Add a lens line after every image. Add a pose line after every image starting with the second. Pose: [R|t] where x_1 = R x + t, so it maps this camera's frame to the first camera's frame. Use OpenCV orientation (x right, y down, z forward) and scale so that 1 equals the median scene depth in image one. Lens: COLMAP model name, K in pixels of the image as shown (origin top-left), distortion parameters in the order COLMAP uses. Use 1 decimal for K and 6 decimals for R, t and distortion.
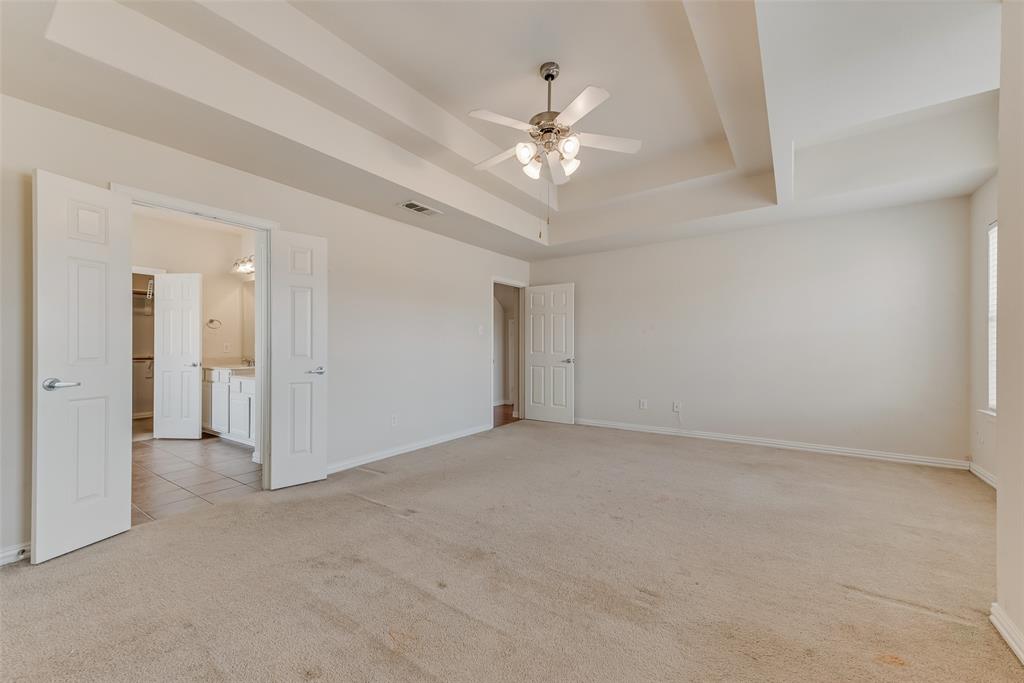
lens RADIAL K [[400.2, 0, 509.9], [0, 400.2, 344.2], [0, 0, 1]] dist [0.020258, -0.000229]
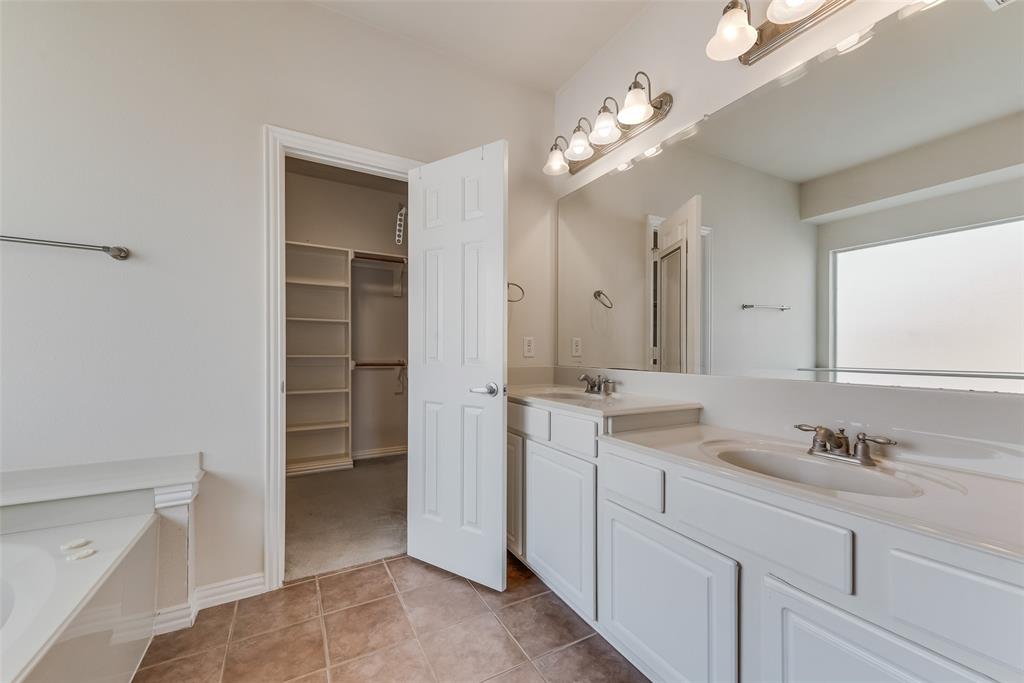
lens RADIAL K [[400.2, 0, 509.9], [0, 400.2, 344.2], [0, 0, 1]] dist [0.020258, -0.000229]
pose [[0.899763, 0.002528, -0.436372, -0.591369], [-0.003341, 0.999994, -0.001097, 0.008468], [0.436366, 0.002445, 0.899766, 0.662194]]
